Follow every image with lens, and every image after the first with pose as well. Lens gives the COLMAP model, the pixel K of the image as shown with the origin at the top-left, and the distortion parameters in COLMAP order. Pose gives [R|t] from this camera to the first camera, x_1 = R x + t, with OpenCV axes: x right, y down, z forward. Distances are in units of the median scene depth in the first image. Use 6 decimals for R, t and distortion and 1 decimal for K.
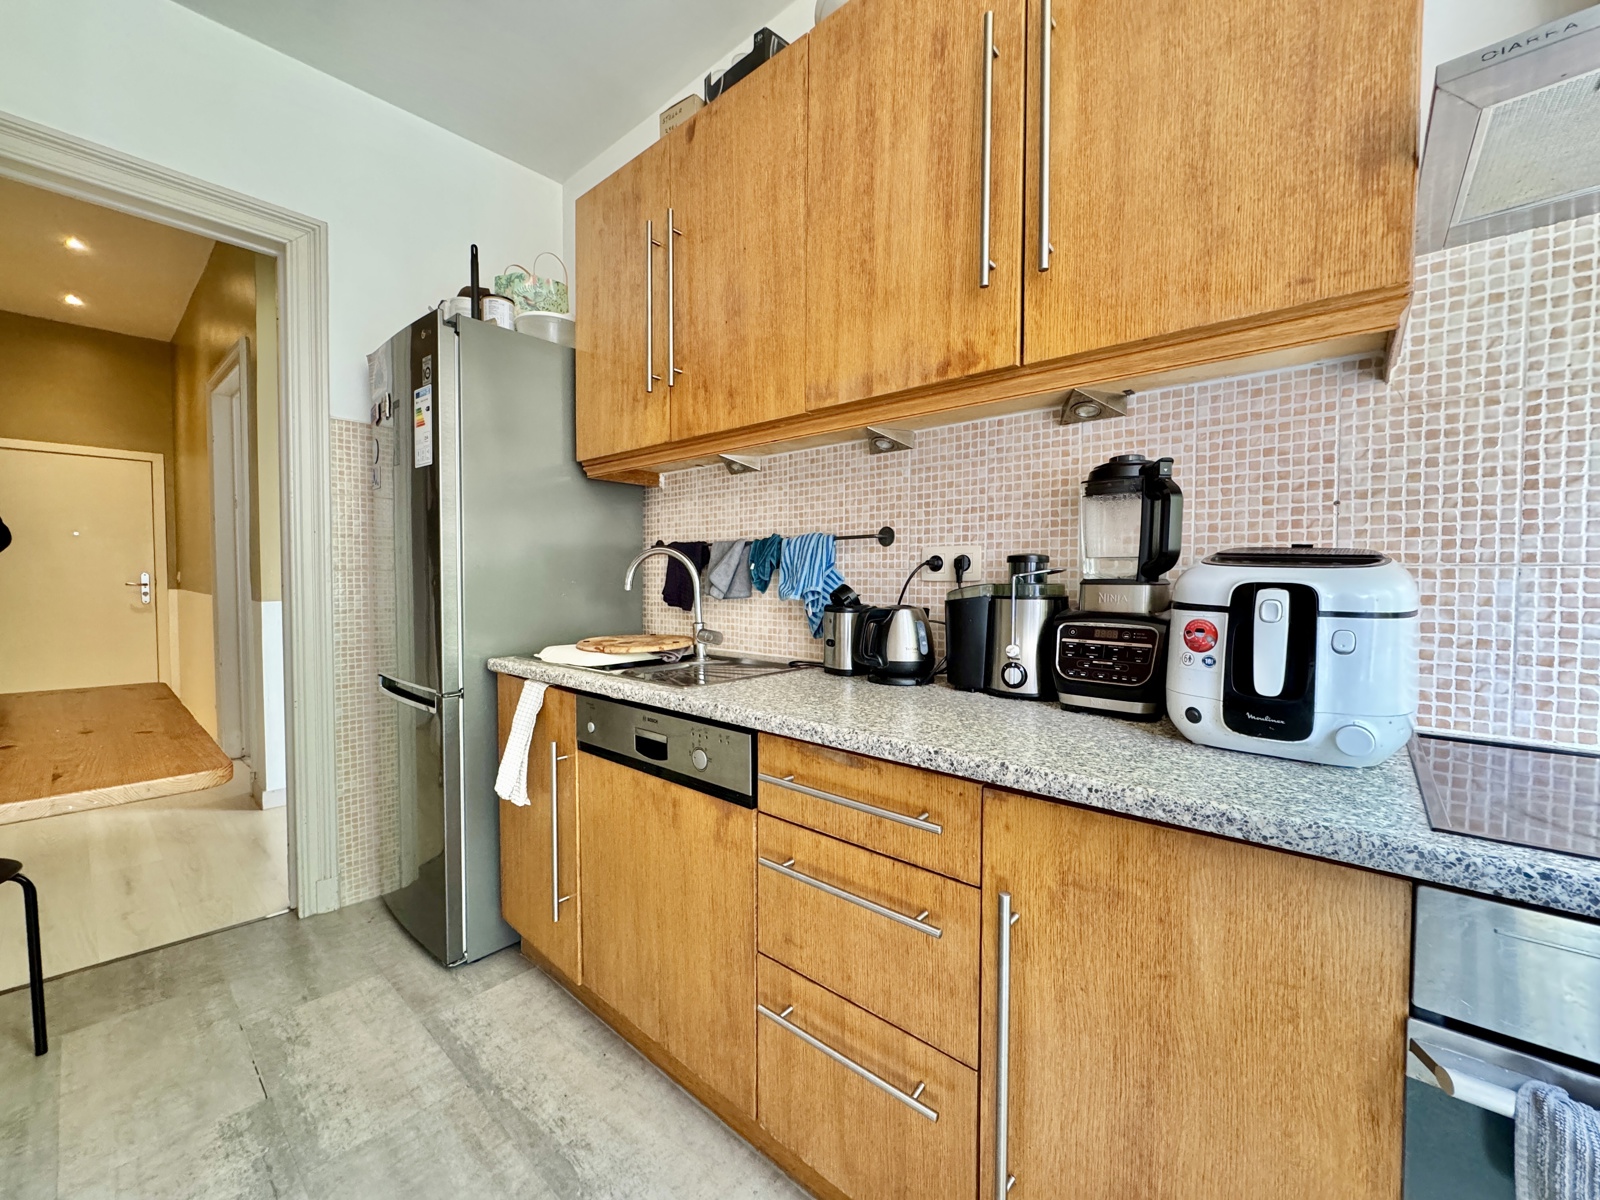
lens RADIAL K [[635.2, 0, 800.2], [0, 635.2, 596.5], [0, 0, 1]] dist [-0.000118, 0.000186]
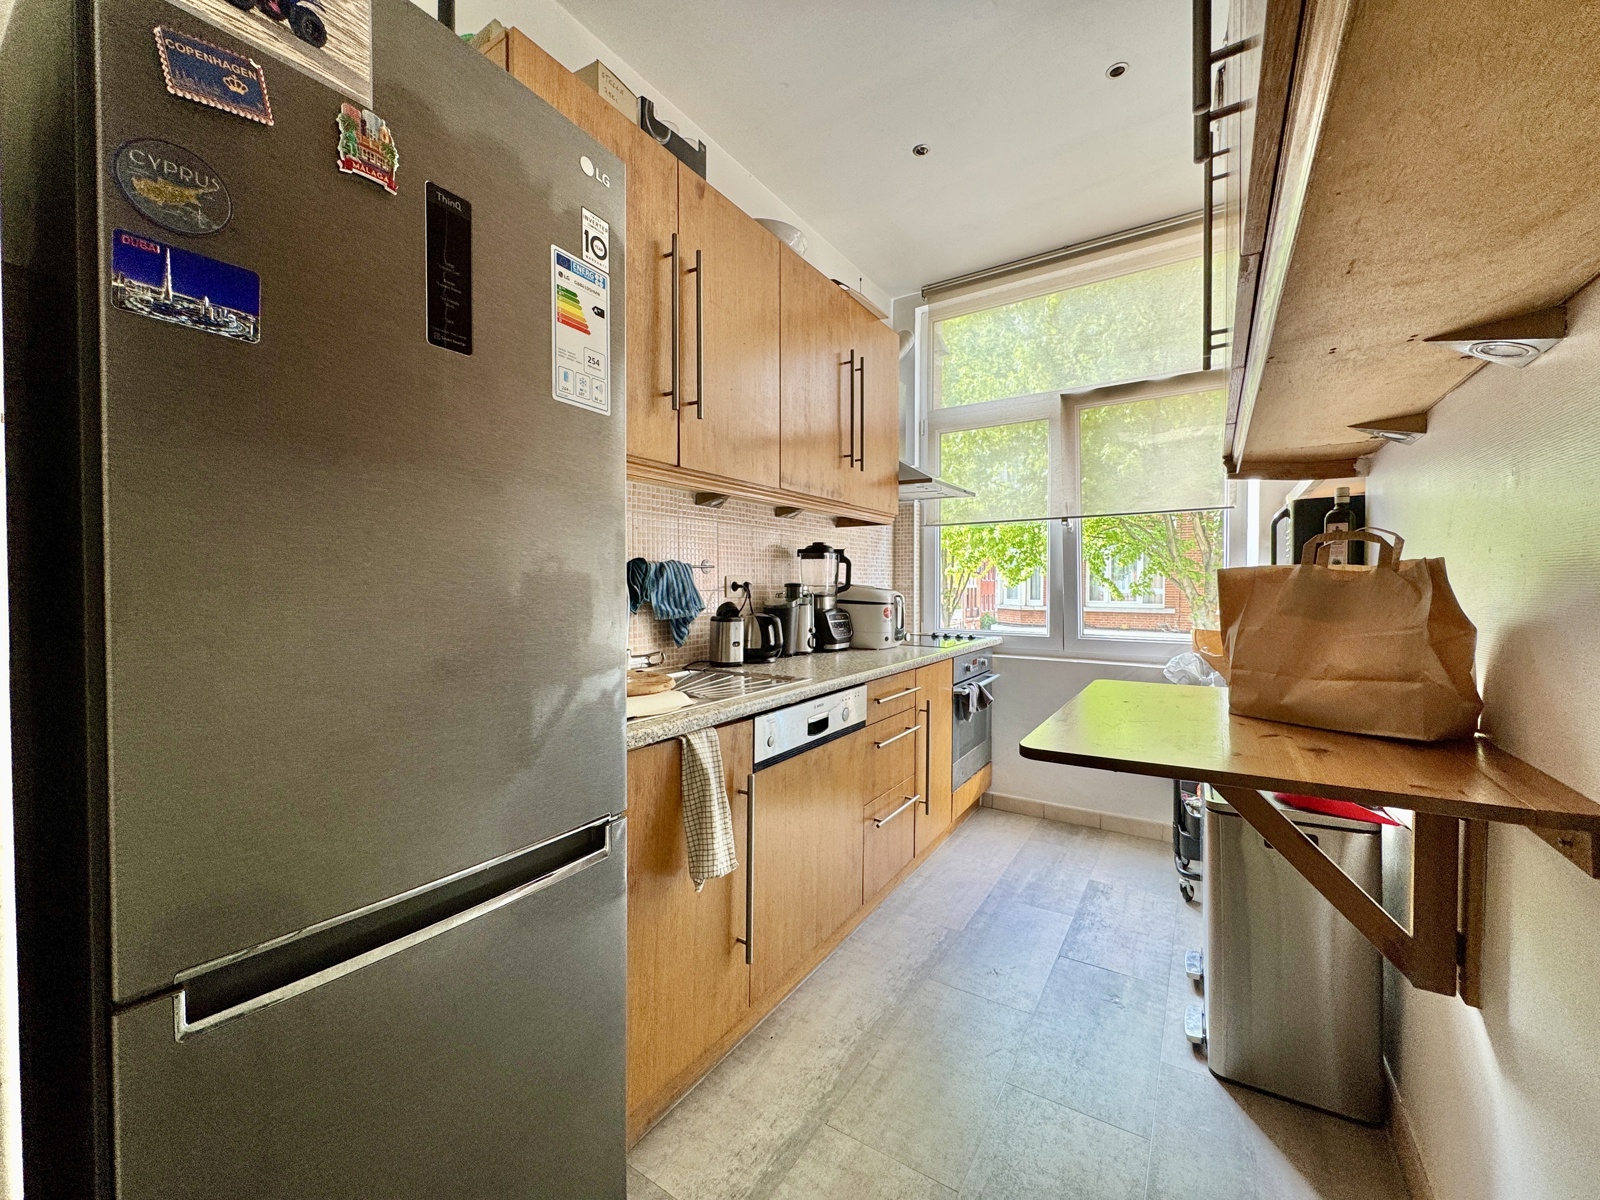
lens RADIAL K [[635.2, 0, 800.0], [0, 635.2, 598.5], [0, 0, 1]] dist [-0.000118, 0.000186]
pose [[-0.142270, -0.021644, 0.989591, -1.512442], [0.029923, 0.999210, 0.026157, -0.066442], [-0.989375, 0.033333, -0.141510, 1.186142]]
